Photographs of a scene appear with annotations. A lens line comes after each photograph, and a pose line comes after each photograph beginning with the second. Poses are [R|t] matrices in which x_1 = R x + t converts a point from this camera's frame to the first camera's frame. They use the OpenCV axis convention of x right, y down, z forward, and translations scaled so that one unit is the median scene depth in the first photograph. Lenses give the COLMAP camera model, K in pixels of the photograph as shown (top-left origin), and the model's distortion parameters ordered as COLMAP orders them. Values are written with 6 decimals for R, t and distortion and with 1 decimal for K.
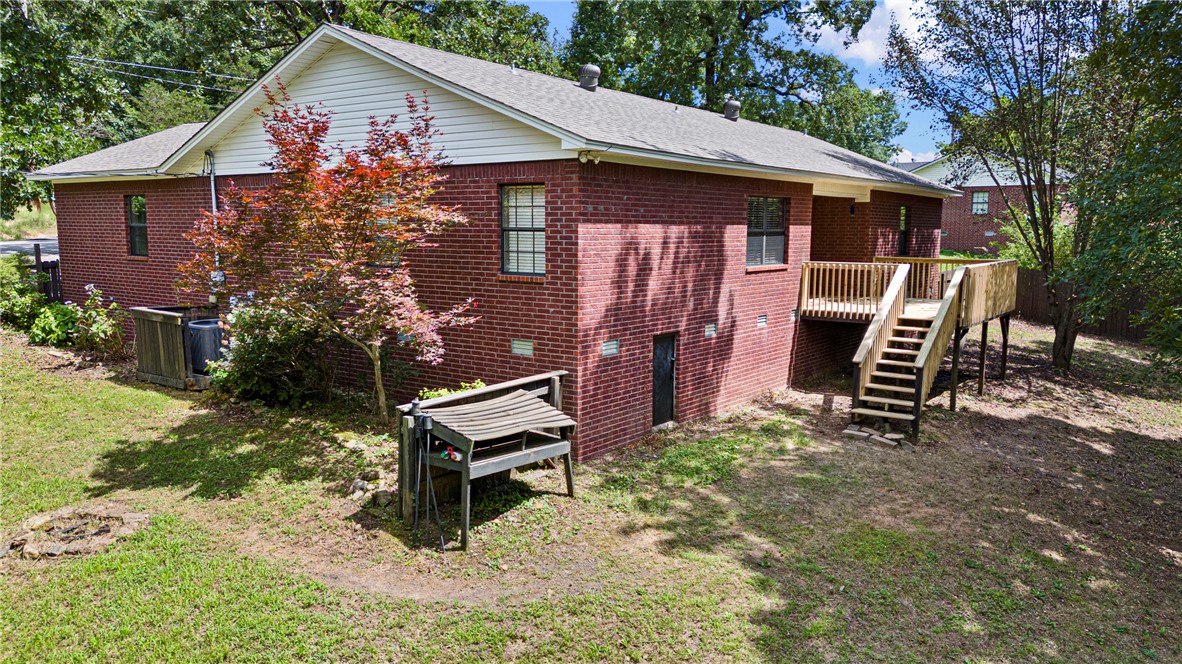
lens RADIAL K [[880.6, 0, 533.6], [0, 880.6, 332.0], [0, 0, 1]] dist [0.001037, -0.004222]
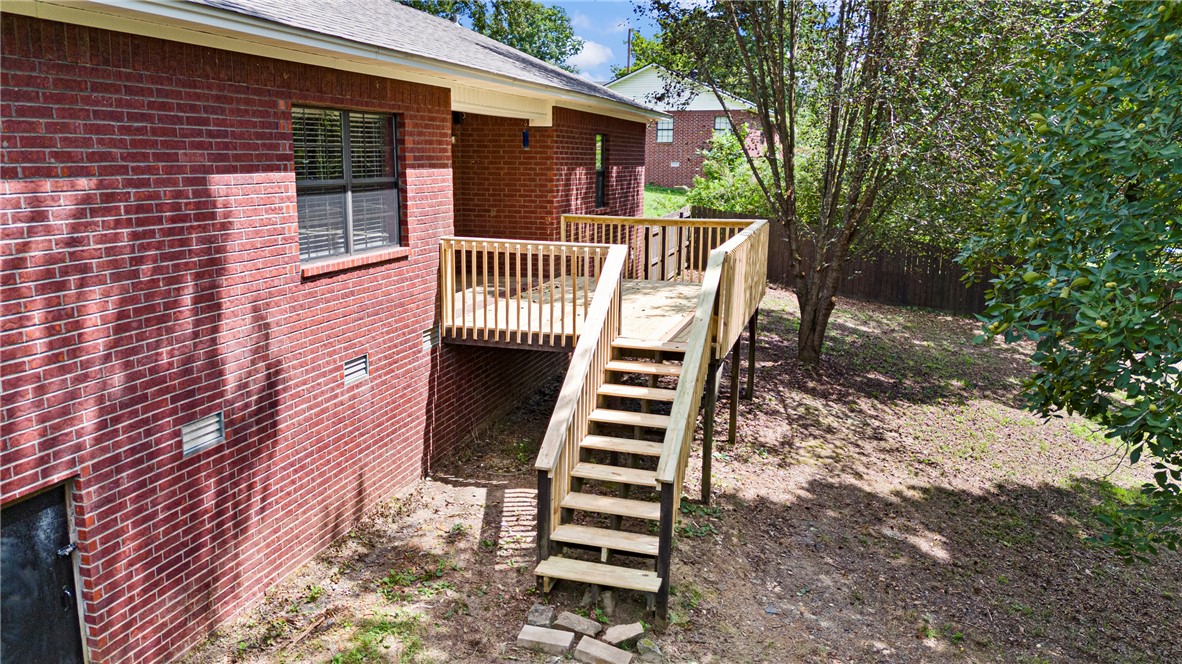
lens RADIAL K [[872.0, 0, 591.0], [0, 872.0, 332.0], [0, 0, 1]] dist [0.007153, -0.001447]
pose [[0.919268, -0.072637, 0.386872, 0.211794], [0.040493, 0.995063, 0.090610, -0.078123], [-0.391544, -0.067629, 0.917671, 0.555577]]
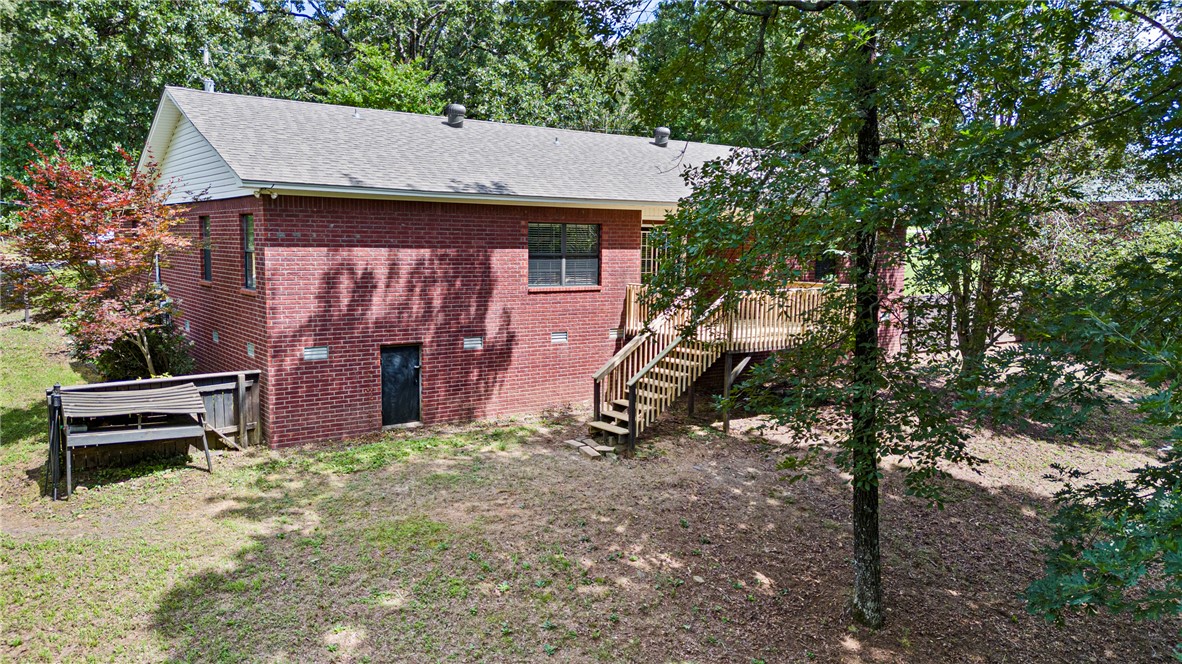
lens RADIAL K [[872.0, 0, 591.0], [0, 872.0, 332.0], [0, 0, 1]] dist [0.007153, -0.001447]
pose [[0.970379, 0.036019, -0.238886, 0.604089], [-0.039509, 0.999171, -0.009837, -0.011087], [0.238334, 0.018984, 0.970998, -0.034250]]
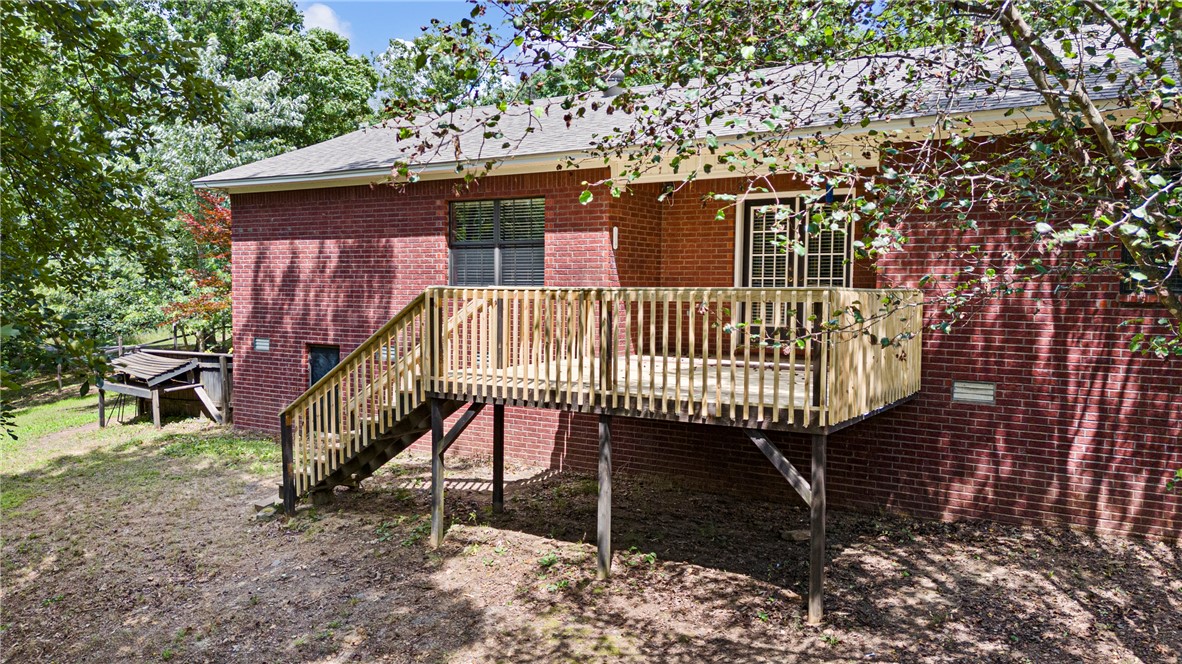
lens RADIAL K [[872.0, 0, 591.0], [0, 872.0, 332.0], [0, 0, 1]] dist [0.007153, -0.001447]
pose [[0.129523, 0.037116, -0.990882, 1.113764], [-0.136015, 0.990518, 0.019323, -0.069392], [0.982204, 0.132272, 0.133343, 1.077393]]
